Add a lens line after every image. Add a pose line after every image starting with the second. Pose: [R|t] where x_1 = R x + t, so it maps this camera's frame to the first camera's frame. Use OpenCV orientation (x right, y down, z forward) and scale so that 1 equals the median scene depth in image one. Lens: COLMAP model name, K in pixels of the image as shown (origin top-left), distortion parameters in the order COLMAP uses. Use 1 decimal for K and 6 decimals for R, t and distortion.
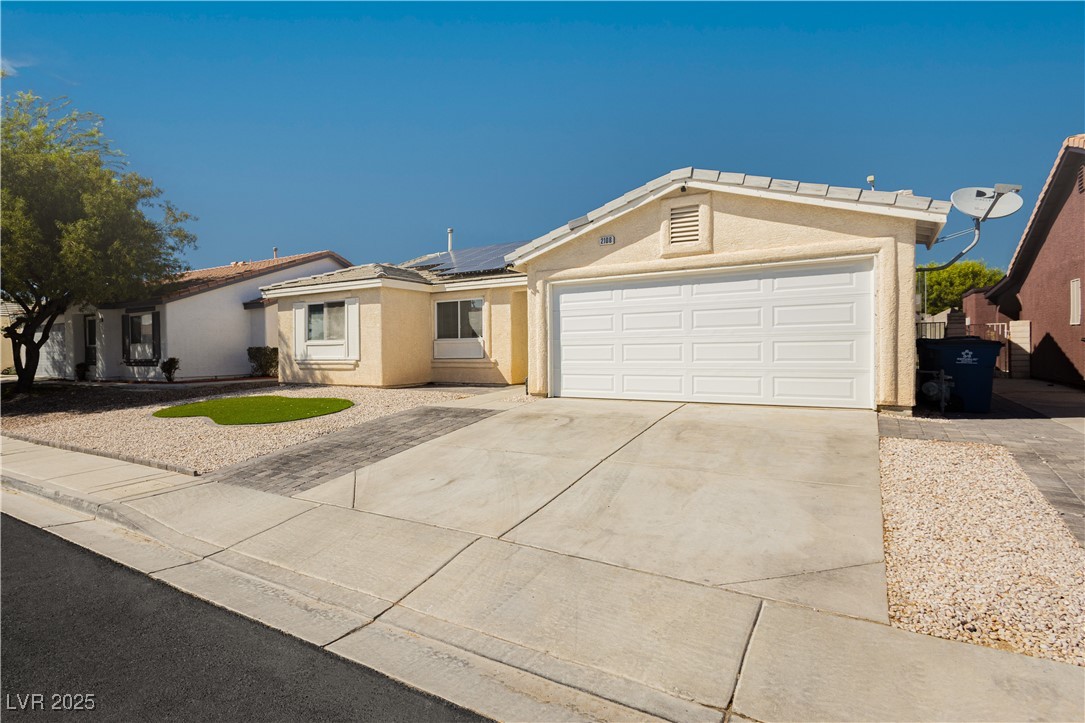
lens RADIAL K [[515.4, 0, 474.3], [0, 515.4, 334.3], [0, 0, 1]] dist [0.001368, 0.000314]
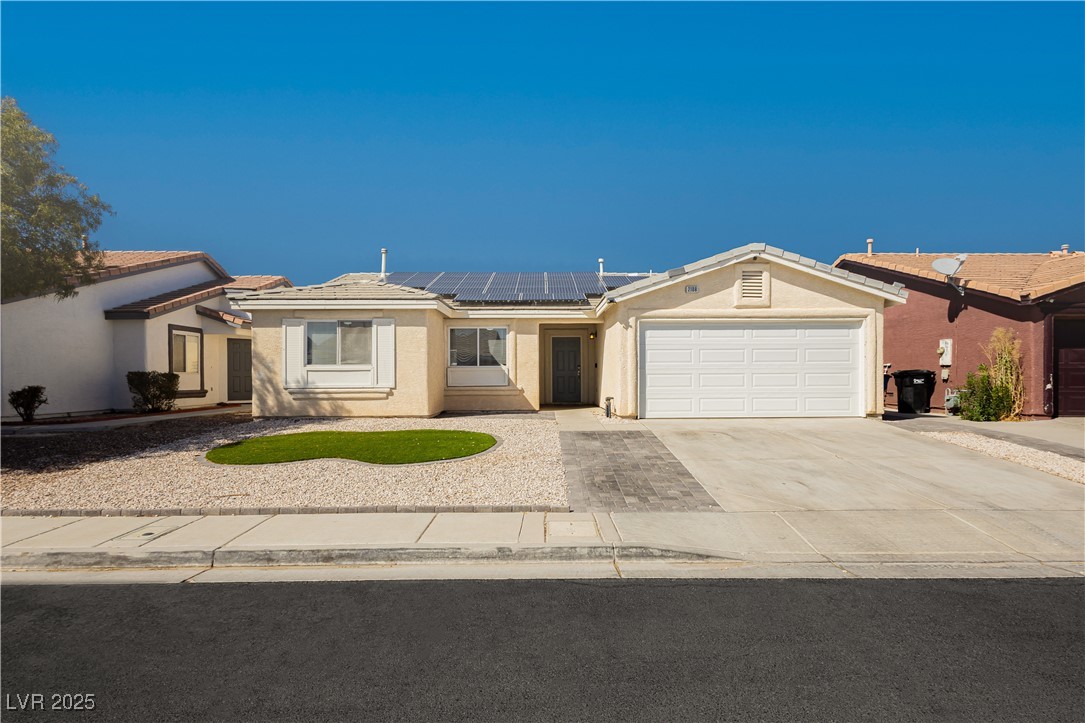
lens RADIAL K [[501.9, 0, 542.1], [0, 501.9, 356.1], [0, 0, 1]] dist [0.002950, 0.000444]
pose [[0.846163, 0.031279, 0.532006, -0.469884], [-0.022012, 0.999475, -0.023753, 0.009685], [-0.532469, 0.008388, 0.846408, 0.120619]]
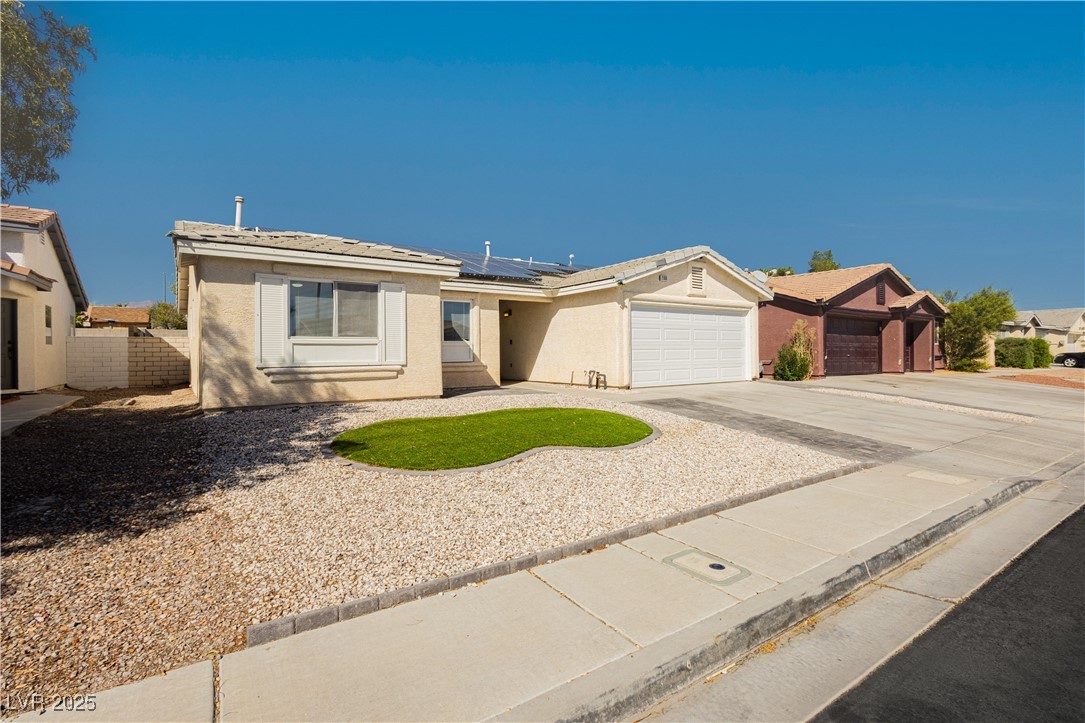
lens RADIAL K [[459.9, 0, 509.1], [0, 459.9, 334.0], [0, 0, 1]] dist [0.004251, 0.000319]
pose [[0.458088, 0.046930, 0.887667, -0.760391], [-0.023456, 0.998896, -0.040706, 0.028110], [-0.888597, -0.002174, 0.458683, 0.543763]]
